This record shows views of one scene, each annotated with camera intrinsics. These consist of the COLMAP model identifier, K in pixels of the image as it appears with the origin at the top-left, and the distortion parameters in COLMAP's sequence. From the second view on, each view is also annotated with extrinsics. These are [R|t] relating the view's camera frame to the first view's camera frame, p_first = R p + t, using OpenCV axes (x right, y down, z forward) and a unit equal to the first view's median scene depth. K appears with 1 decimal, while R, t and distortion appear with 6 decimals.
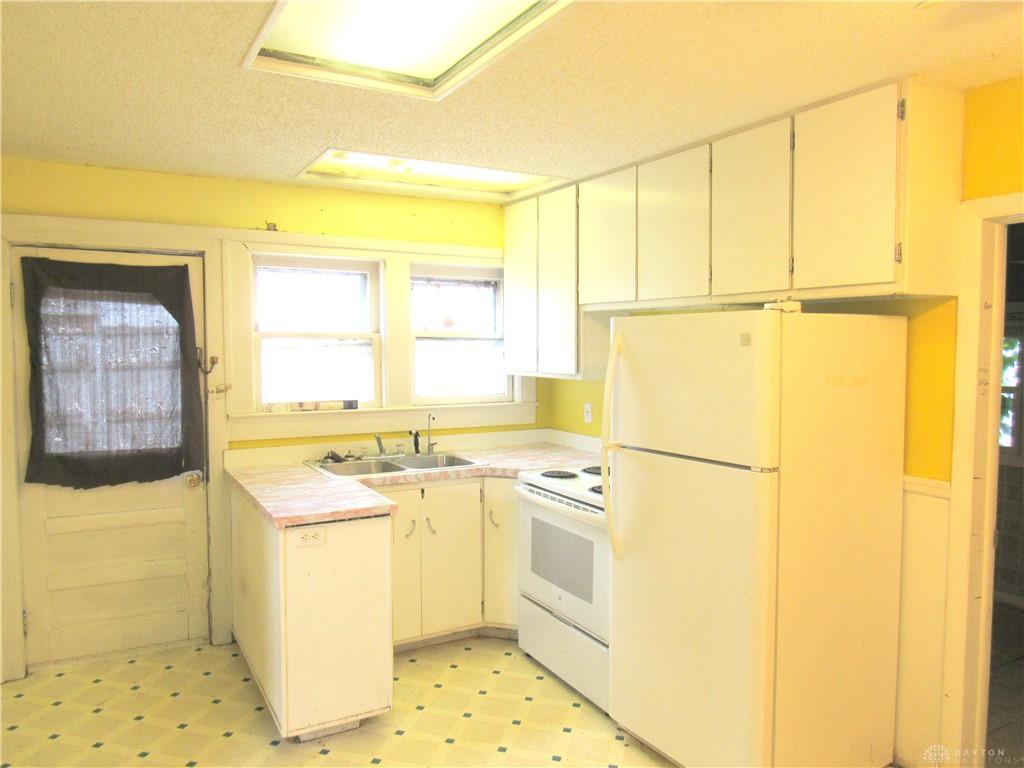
lens RADIAL K [[752.4, 0, 512.0], [0, 752.4, 384.0], [0, 0, 1]] dist [-0.026797, 0.003679]
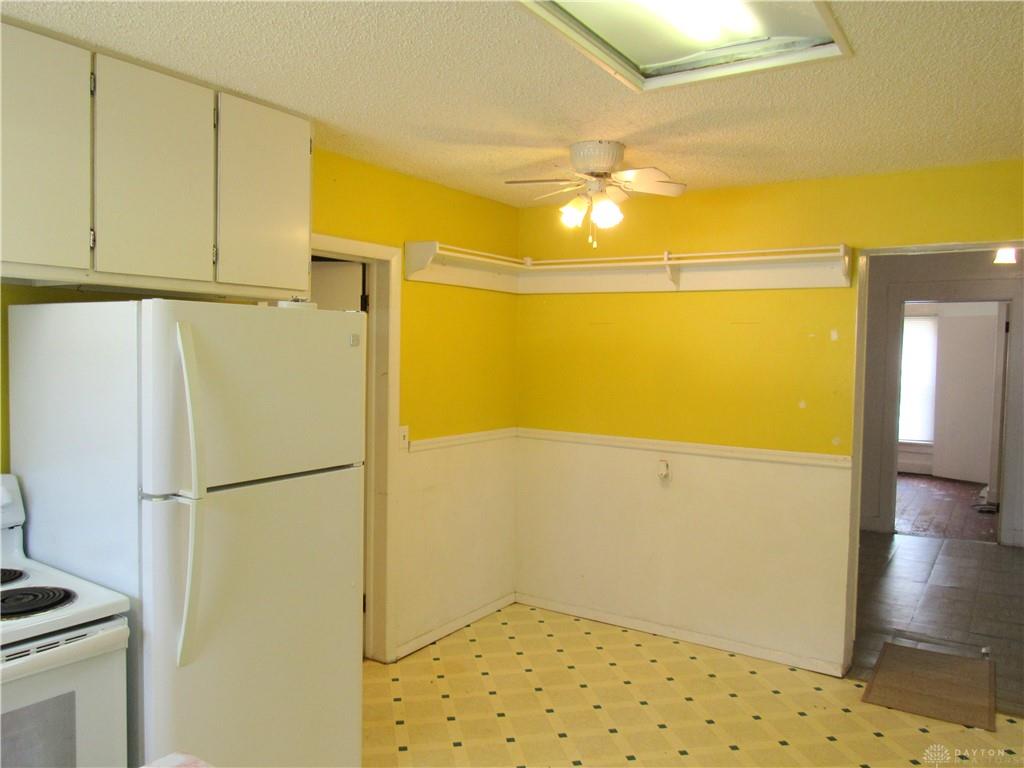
lens RADIAL K [[768.5, 0, 512.0], [0, 768.5, 384.0], [0, 0, 1]] dist [-0.028052, 0.014774]
pose [[-0.454461, -0.052782, 0.889201, -0.948899], [0.026776, 0.996982, 0.072865, -0.092892], [-0.890364, 0.056923, -0.451677, 1.680151]]
